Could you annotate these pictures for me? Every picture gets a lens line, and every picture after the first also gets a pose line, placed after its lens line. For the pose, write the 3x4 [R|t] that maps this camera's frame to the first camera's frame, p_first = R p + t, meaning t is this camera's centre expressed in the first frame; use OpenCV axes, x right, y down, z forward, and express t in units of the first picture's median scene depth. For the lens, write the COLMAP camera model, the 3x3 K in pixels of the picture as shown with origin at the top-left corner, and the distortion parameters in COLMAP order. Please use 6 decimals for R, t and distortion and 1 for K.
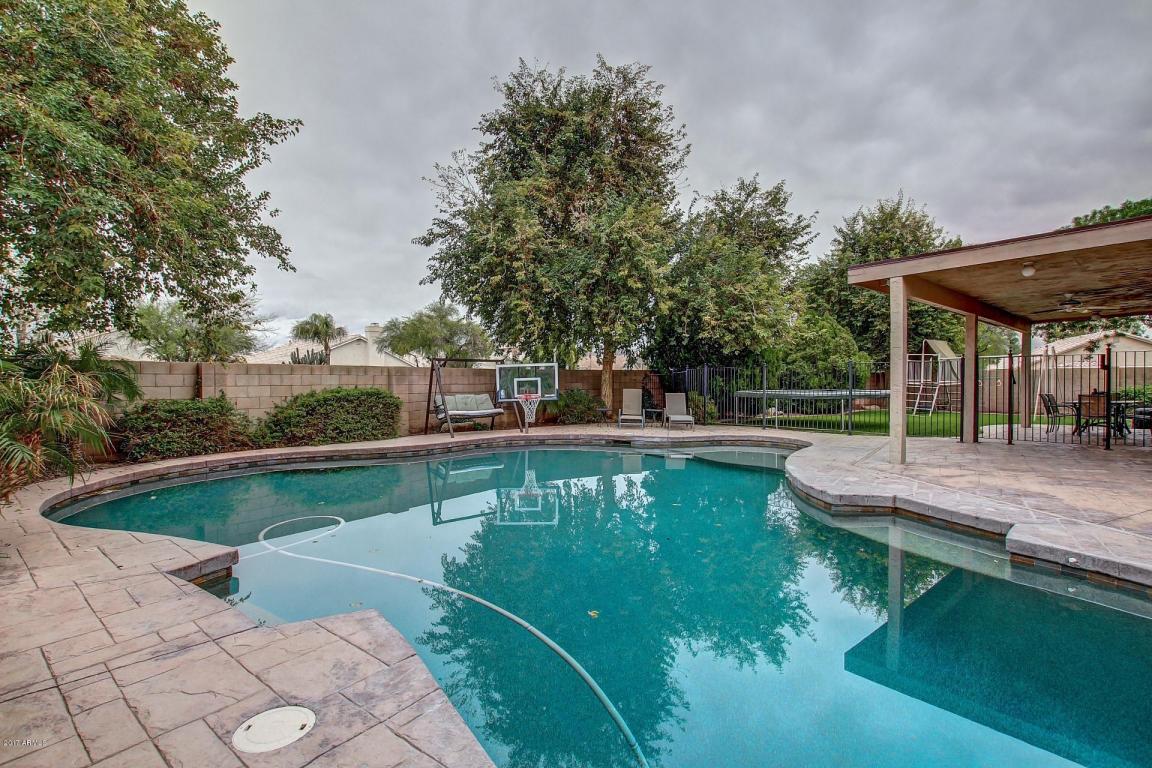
lens RADIAL K [[546.8, 0, 577.9], [0, 546.8, 387.2], [0, 0, 1]] dist [-0.024312, 0.002195]
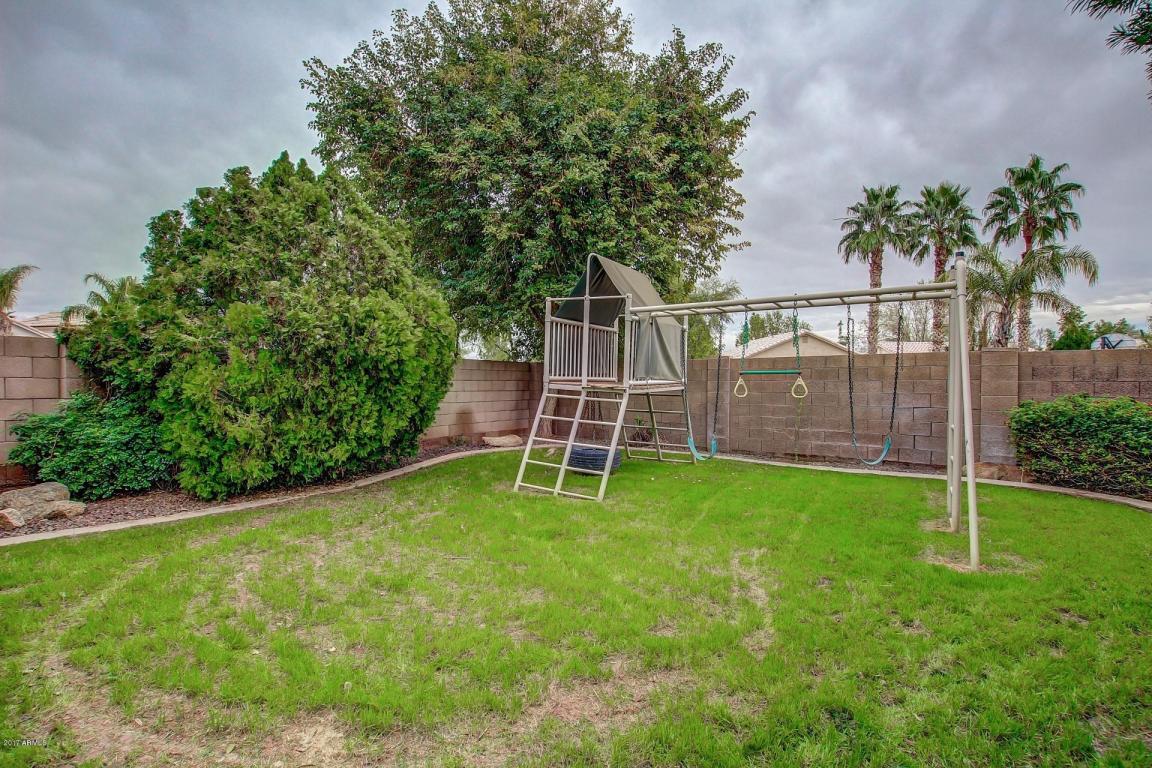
lens RADIAL K [[546.8, 0, 577.2], [0, 546.8, 383.6], [0, 0, 1]] dist [-0.024312, 0.002195]
pose [[0.895174, 0.014764, 0.445472, 0.270946], [-0.010983, 0.999878, -0.011067, -0.003257], [-0.445581, 0.005014, 0.895228, 0.395115]]
